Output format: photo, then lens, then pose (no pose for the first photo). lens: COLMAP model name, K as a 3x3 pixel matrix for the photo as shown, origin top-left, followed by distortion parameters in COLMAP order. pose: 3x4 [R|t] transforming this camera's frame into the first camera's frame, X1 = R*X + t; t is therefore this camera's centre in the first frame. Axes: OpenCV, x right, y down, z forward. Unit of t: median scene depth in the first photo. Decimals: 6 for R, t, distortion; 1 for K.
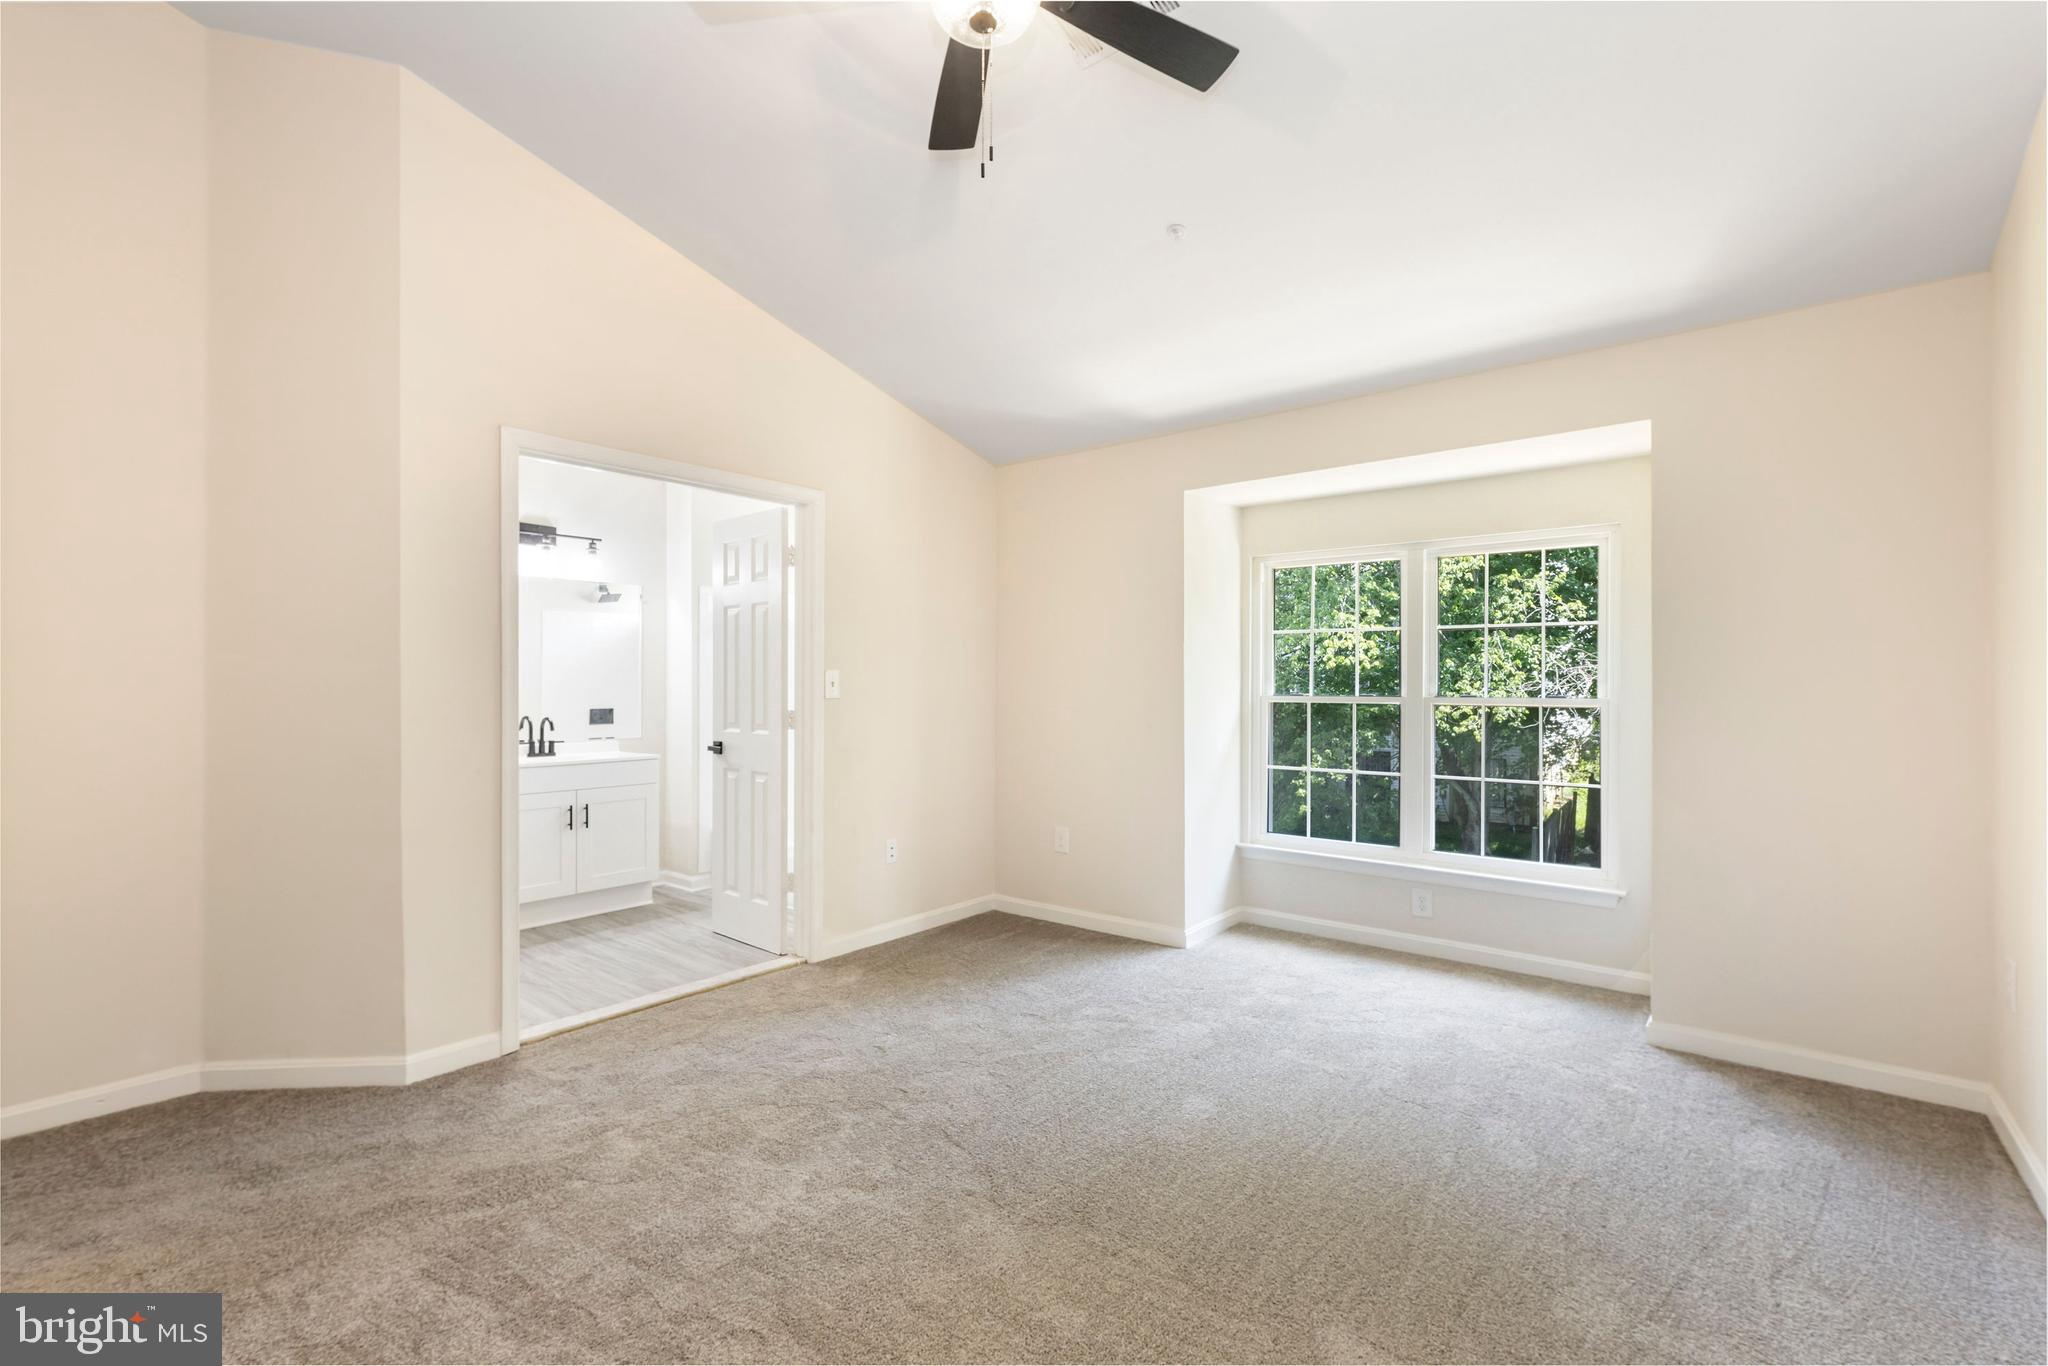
lens RADIAL K [[894.4, 0, 1026.7], [0, 894.4, 682.7], [0, 0, 1]] dist [0.002602, -0.000065]
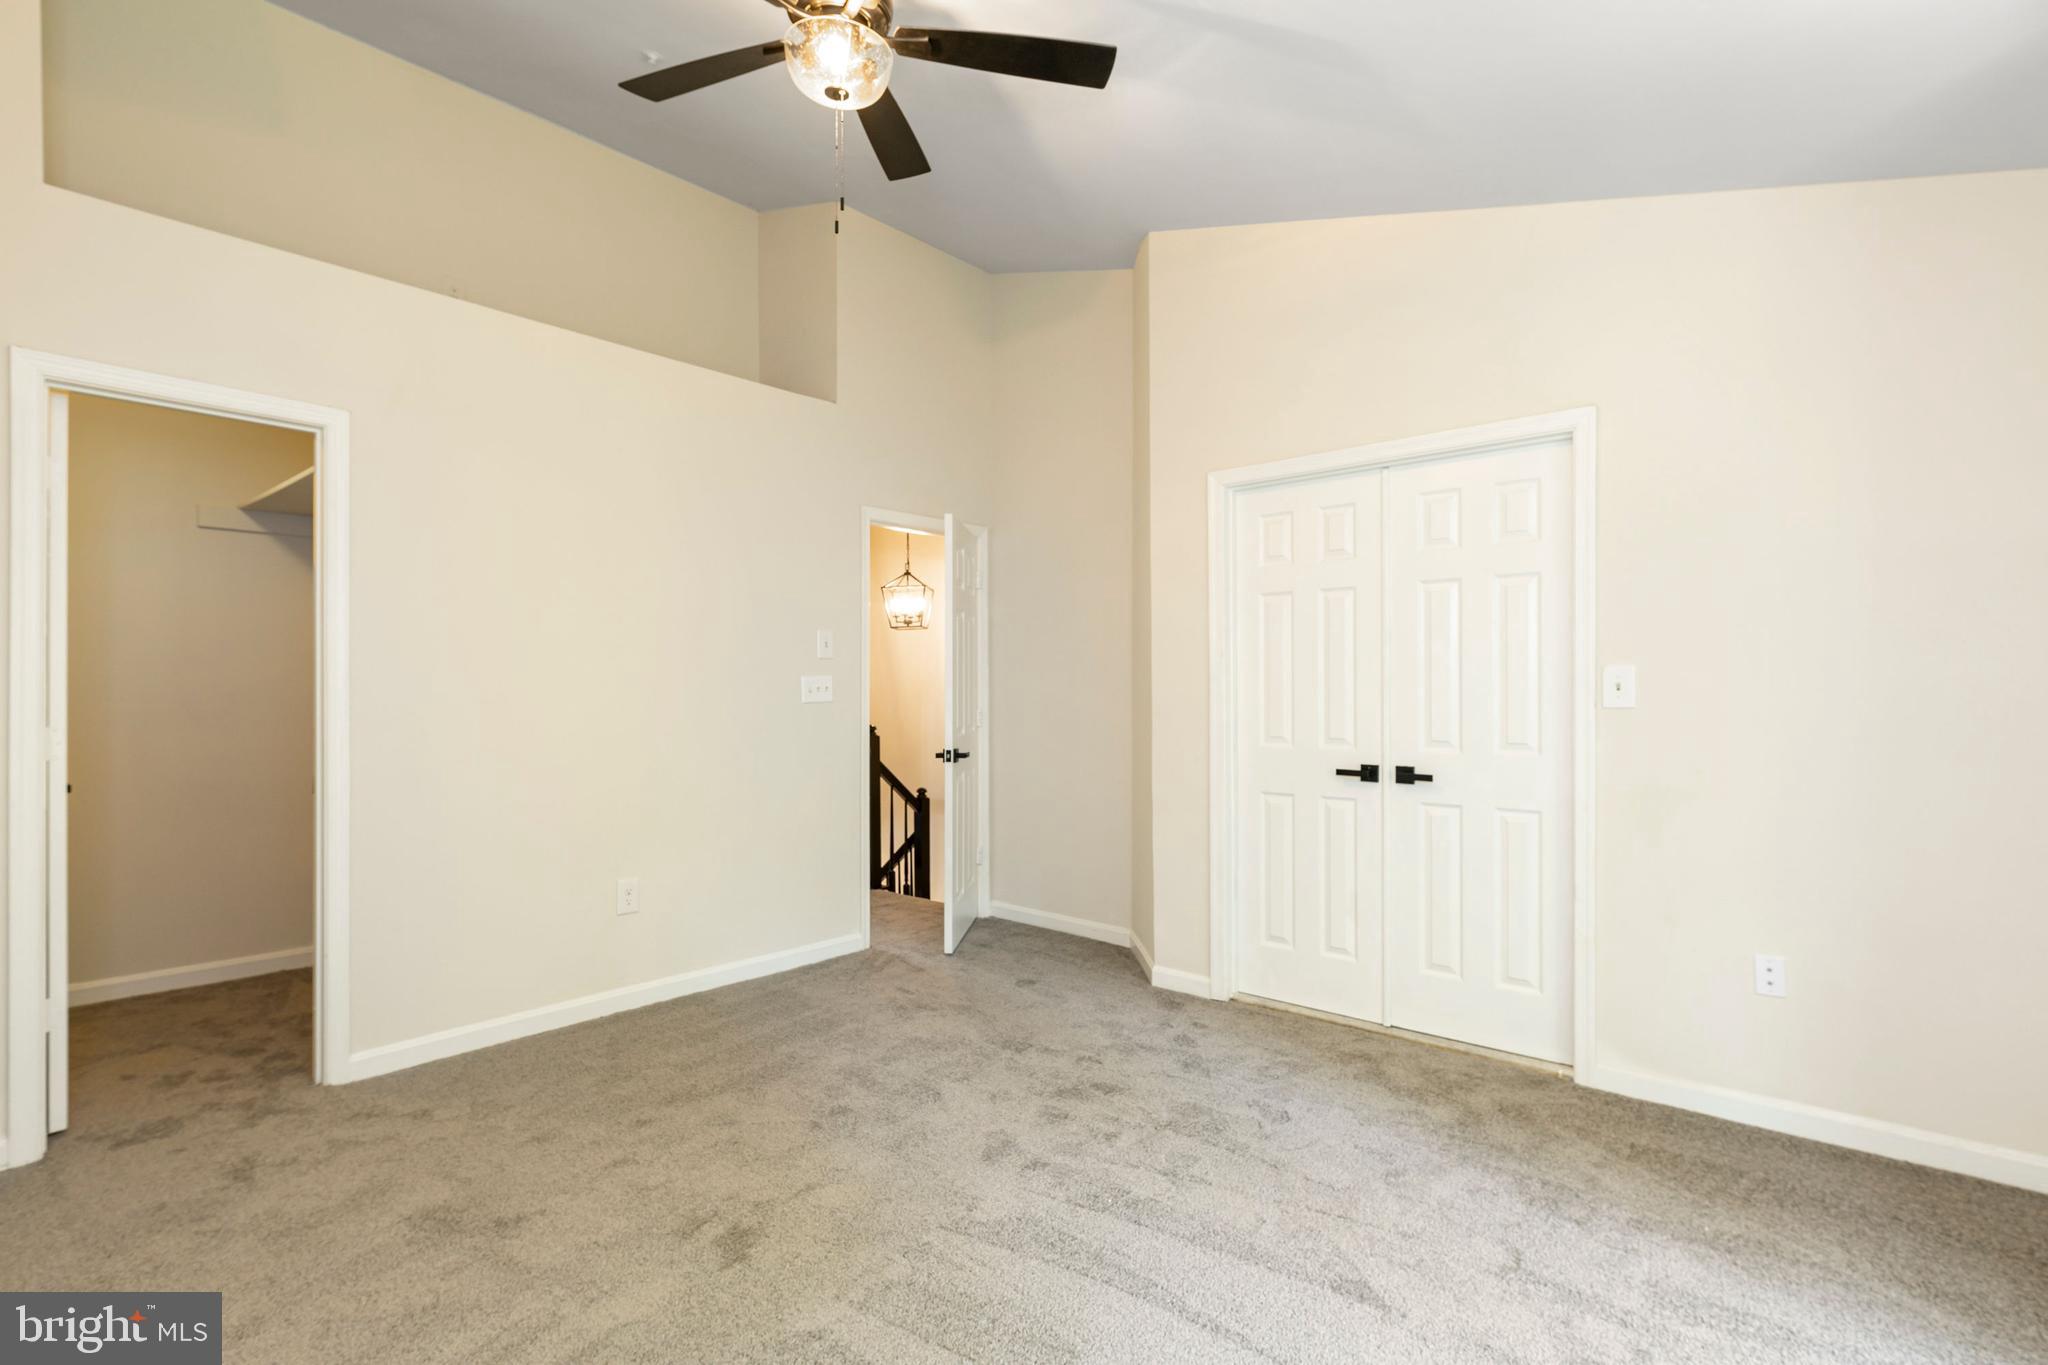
lens RADIAL K [[972.4, 0, 1013.4], [0, 972.4, 692.9], [0, 0, 1]] dist [0.025162, 0.000393]
pose [[-0.024405, 0.004203, -0.999693, 0.597129], [0.007360, 0.999965, 0.004024, -0.000009], [0.999675, -0.007259, -0.024435, 0.635890]]
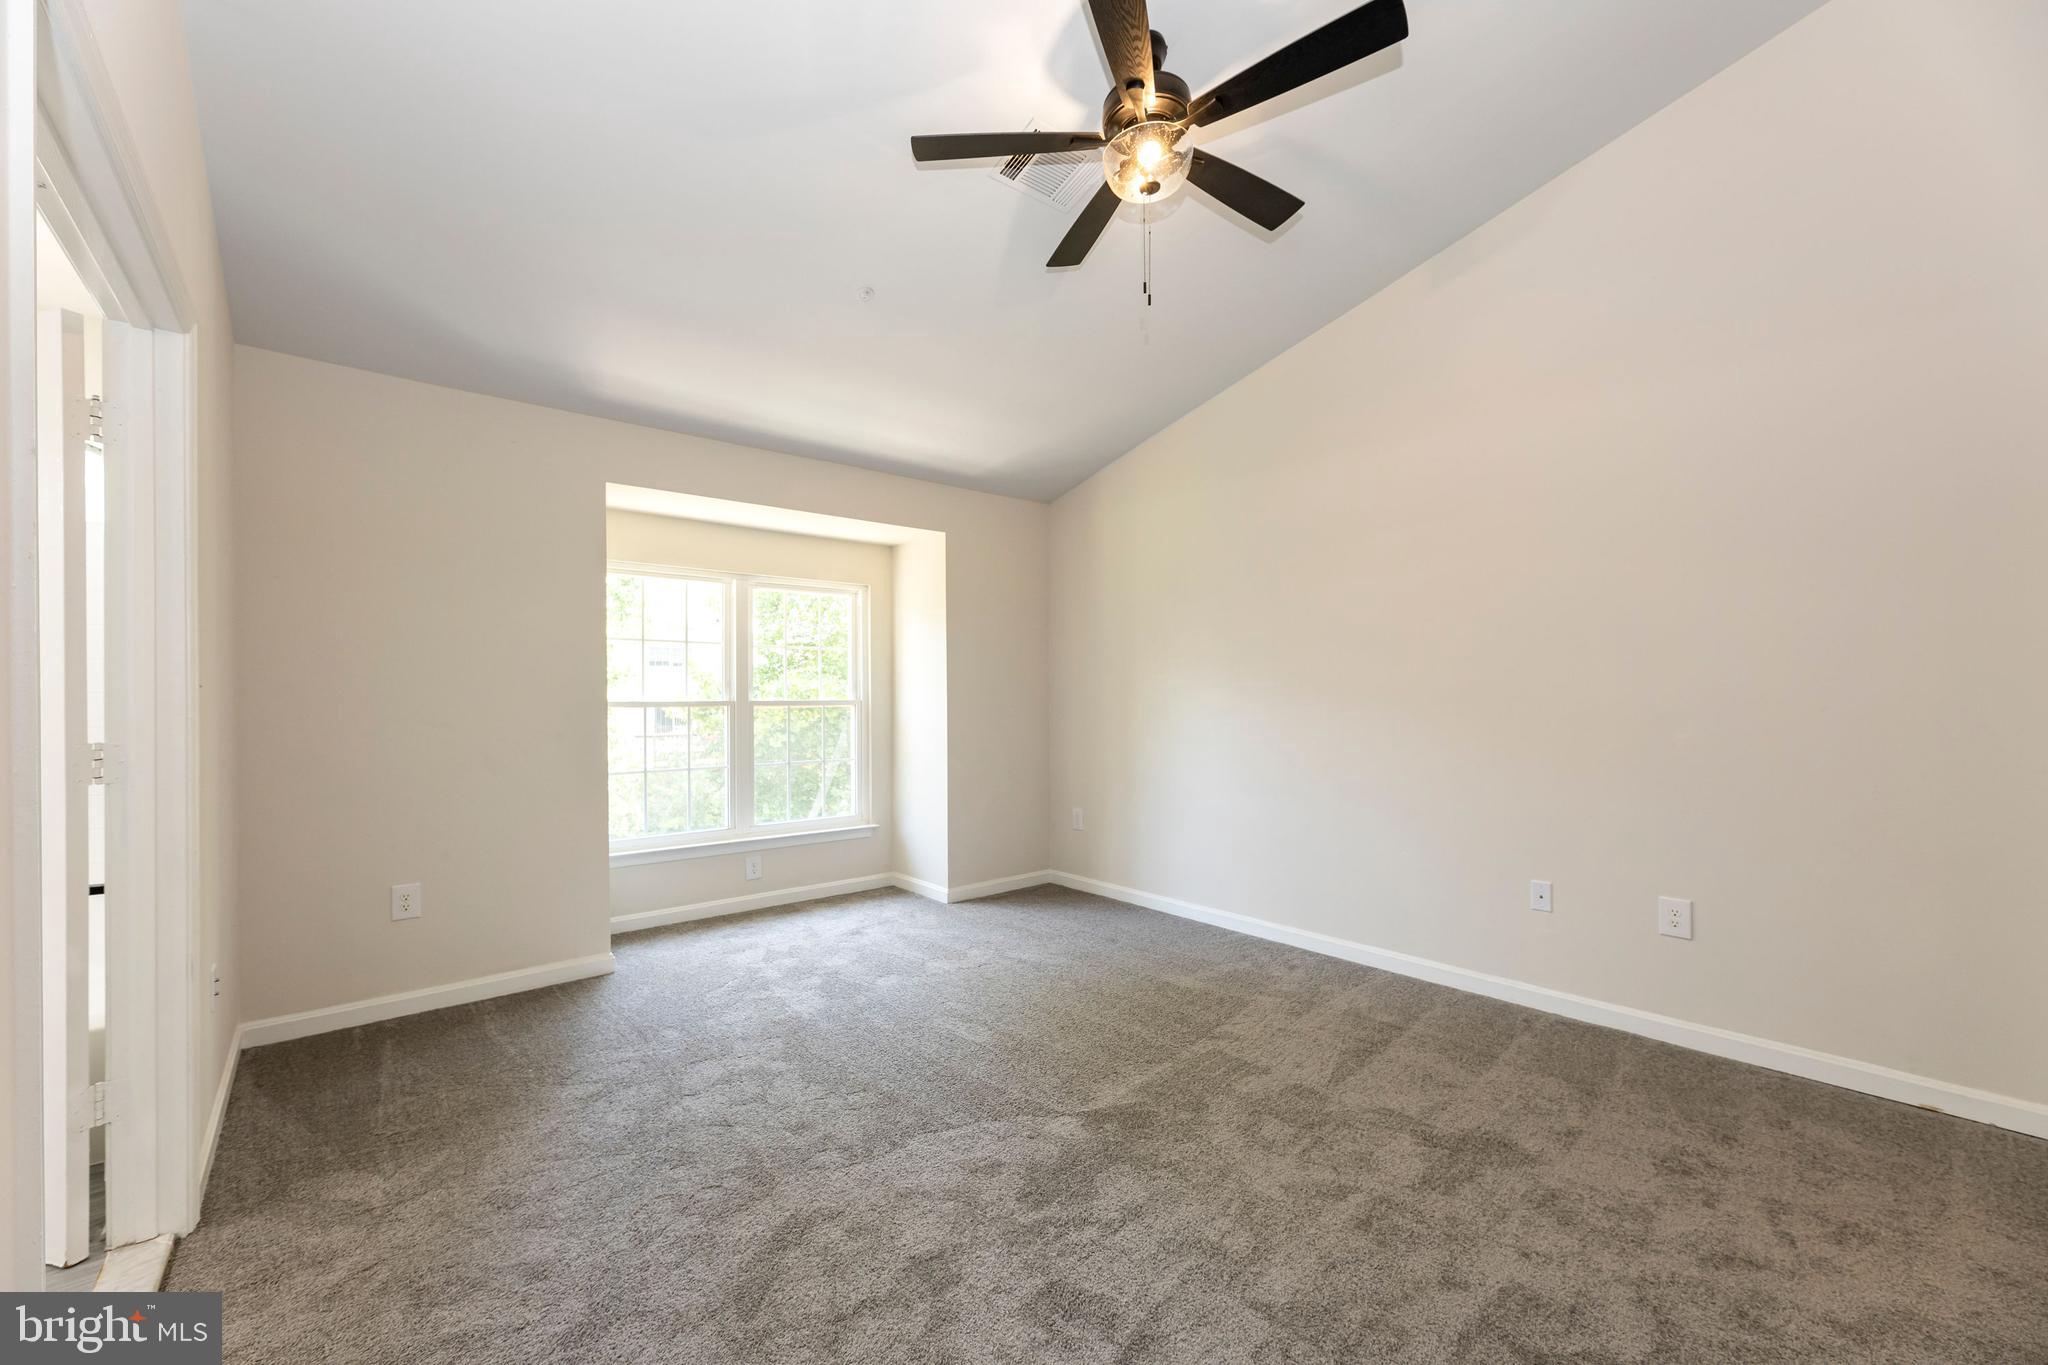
lens RADIAL K [[819.6, 0, 1022.0], [0, 819.6, 692.6], [0, 0, 1]] dist [0.001049, 0.000097]
pose [[0.184611, -0.003108, 0.982807, -0.662721], [-0.007403, 0.999962, 0.004552, -0.002252], [-0.982784, -0.008117, 0.184581, 0.481698]]
